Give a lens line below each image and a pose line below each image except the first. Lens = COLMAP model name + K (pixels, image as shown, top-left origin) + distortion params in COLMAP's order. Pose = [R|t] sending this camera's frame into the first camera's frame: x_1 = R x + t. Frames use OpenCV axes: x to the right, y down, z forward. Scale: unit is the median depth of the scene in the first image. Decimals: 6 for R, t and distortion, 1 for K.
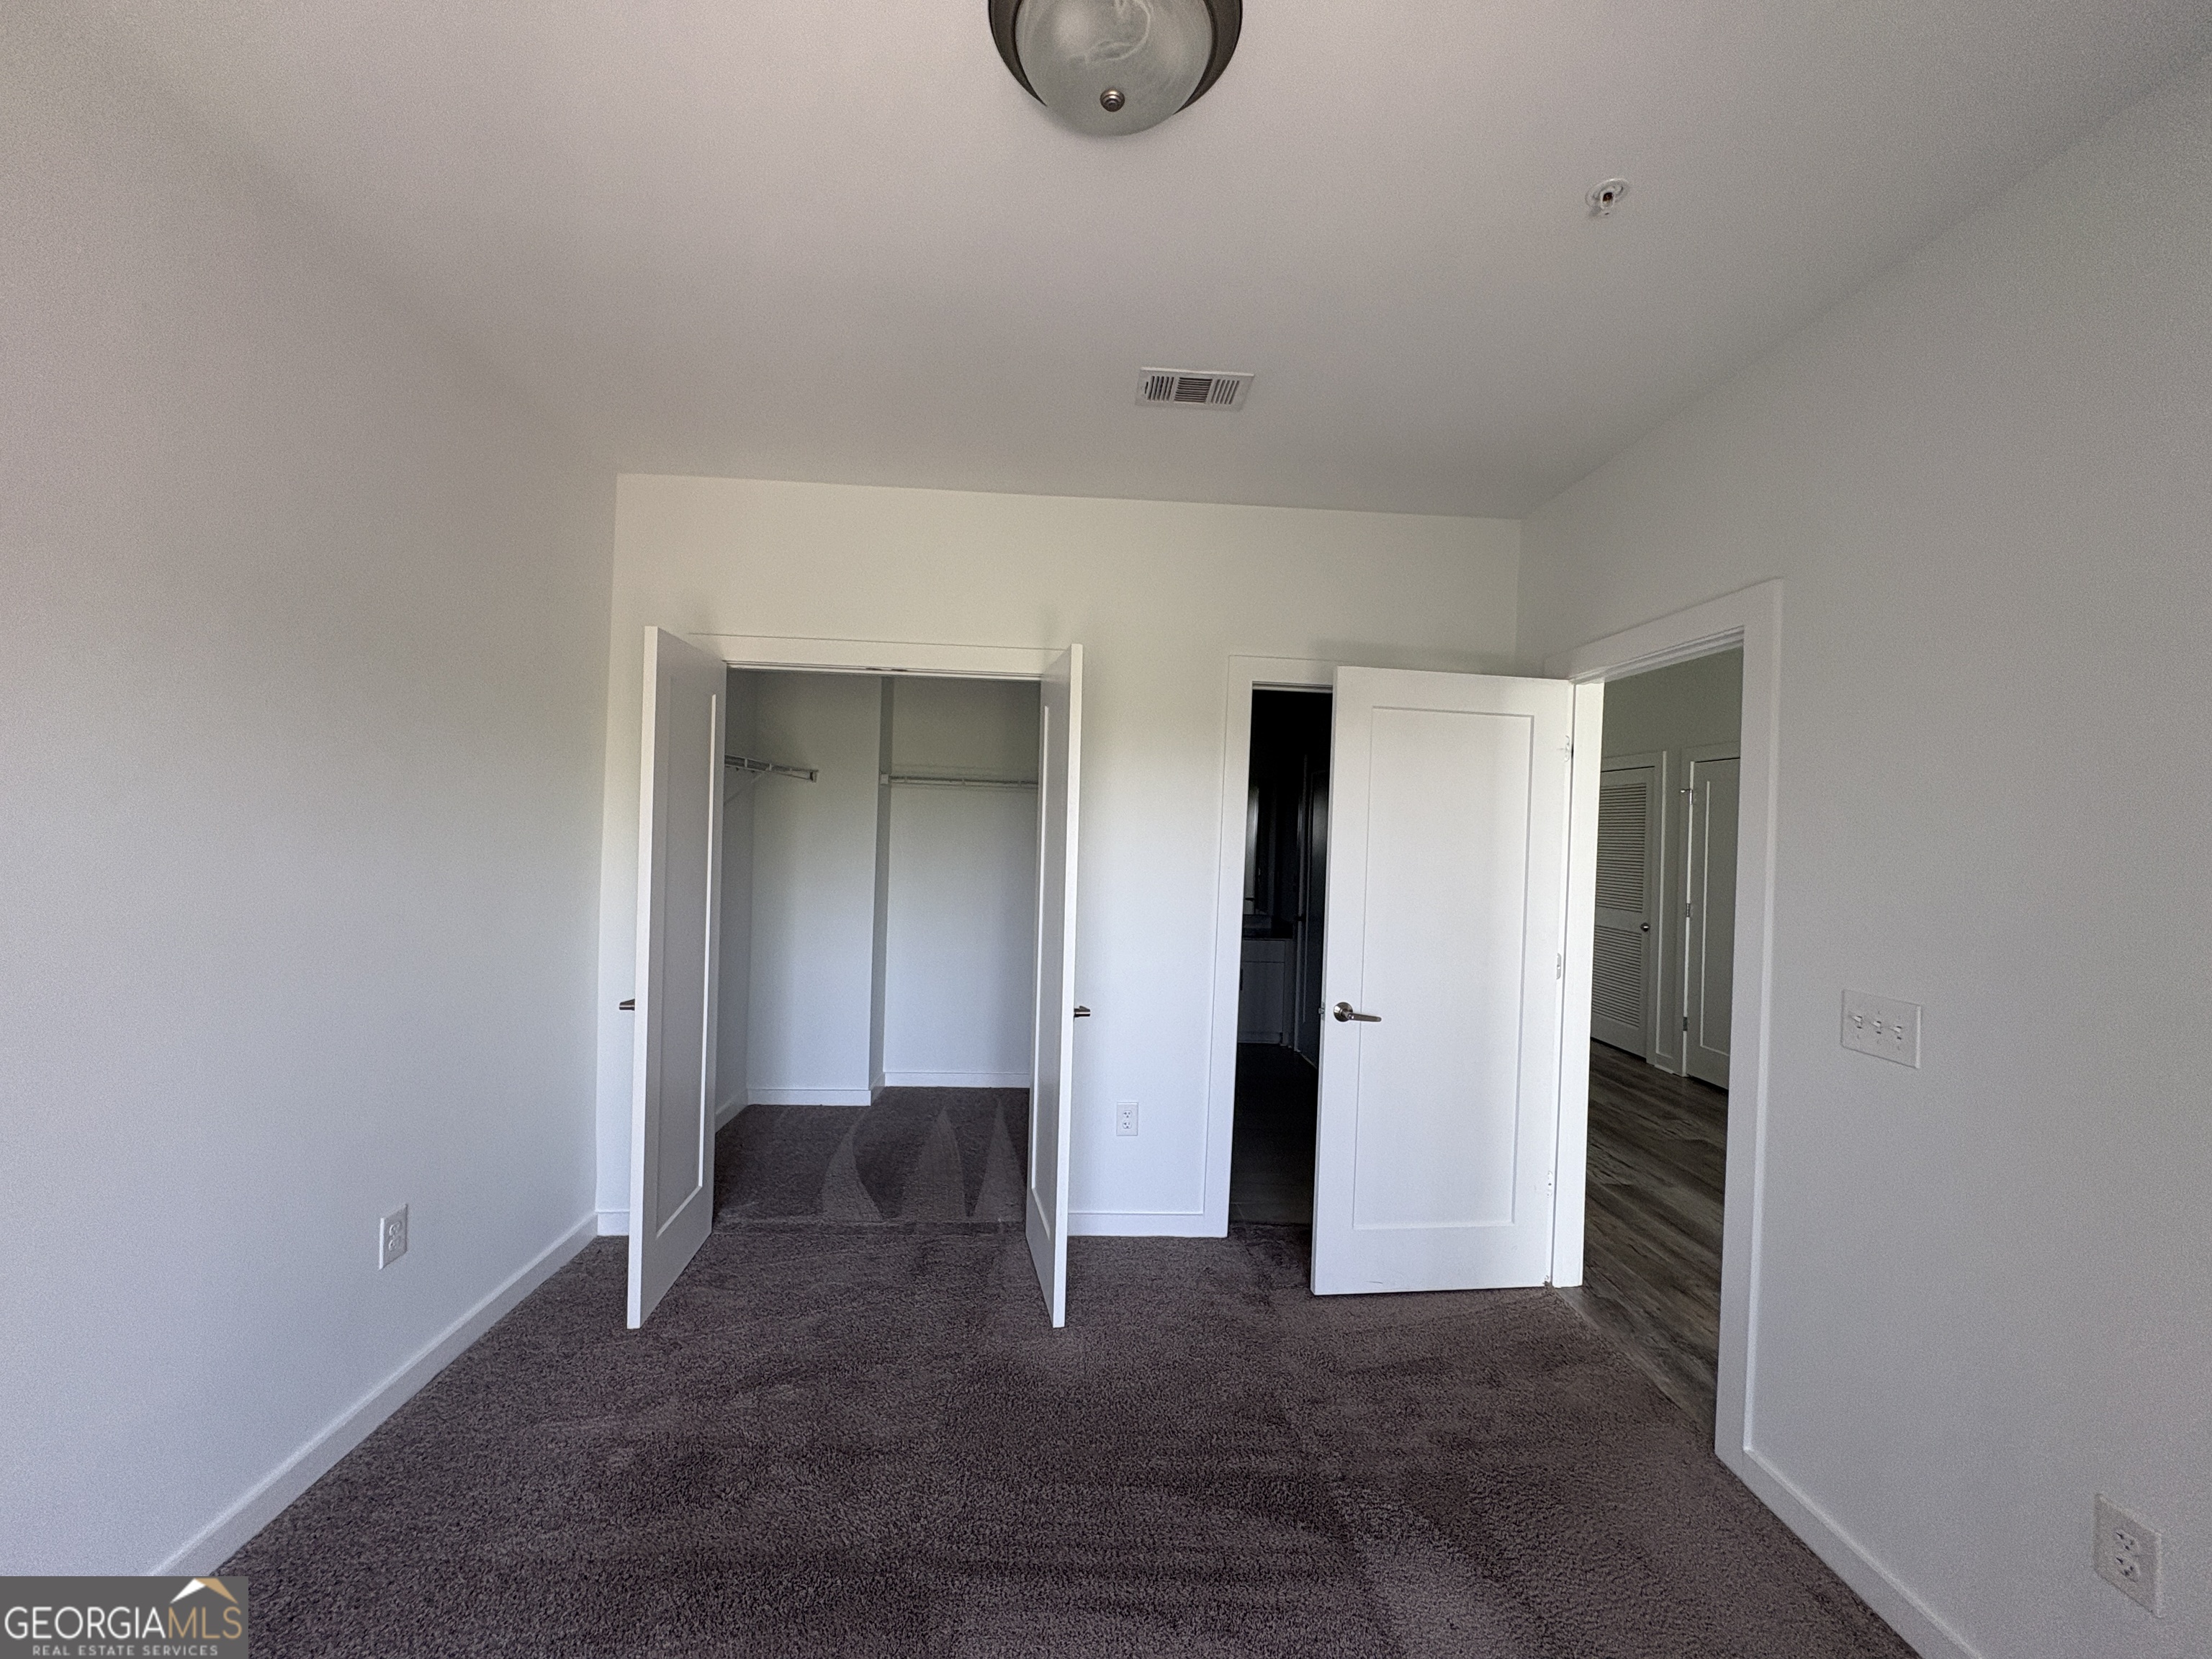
lens RADIAL K [[881.9, 0, 1110.4], [0, 881.9, 832.2], [0, 0, 1]] dist [-0.002237, 0.000351]
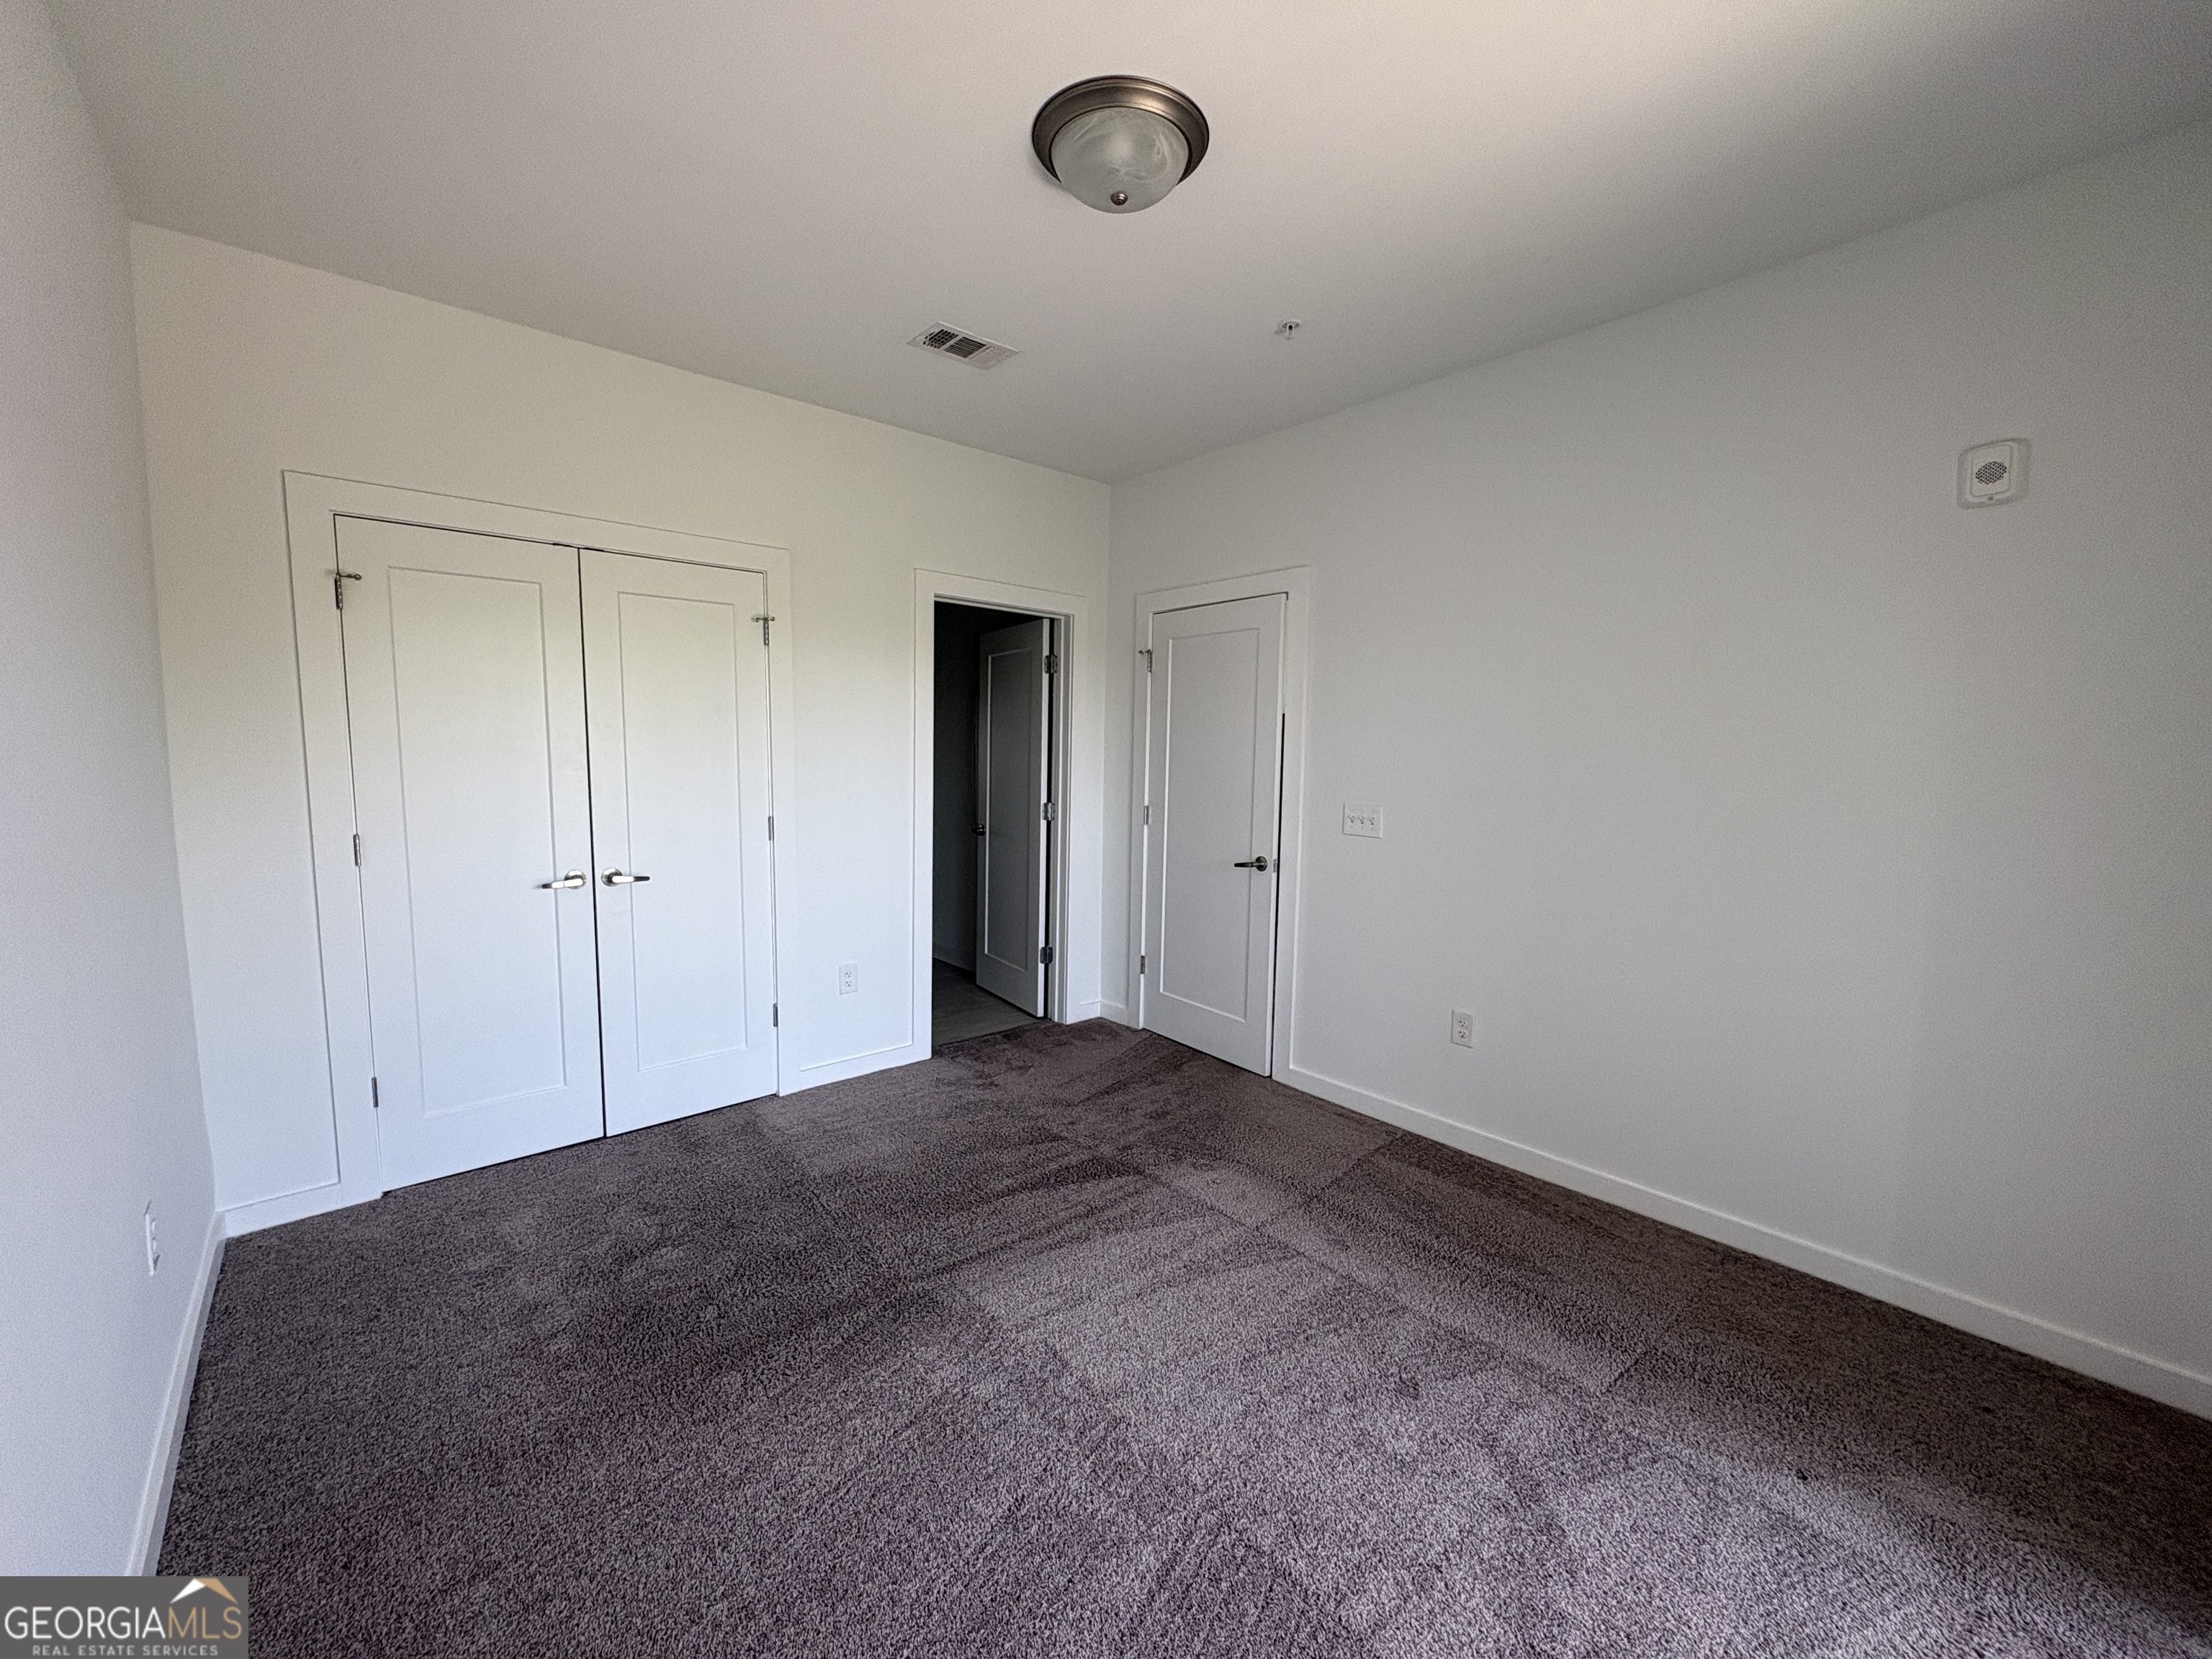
lens RADIAL K [[881.9, 0, 1111.6], [0, 881.9, 831.3], [0, 0, 1]] dist [-0.002237, 0.000351]
pose [[0.784794, -0.080447, 0.614514, -0.621966], [0.013870, 0.993571, 0.112357, 0.022520], [-0.619602, -0.079654, 0.780864, -0.127661]]
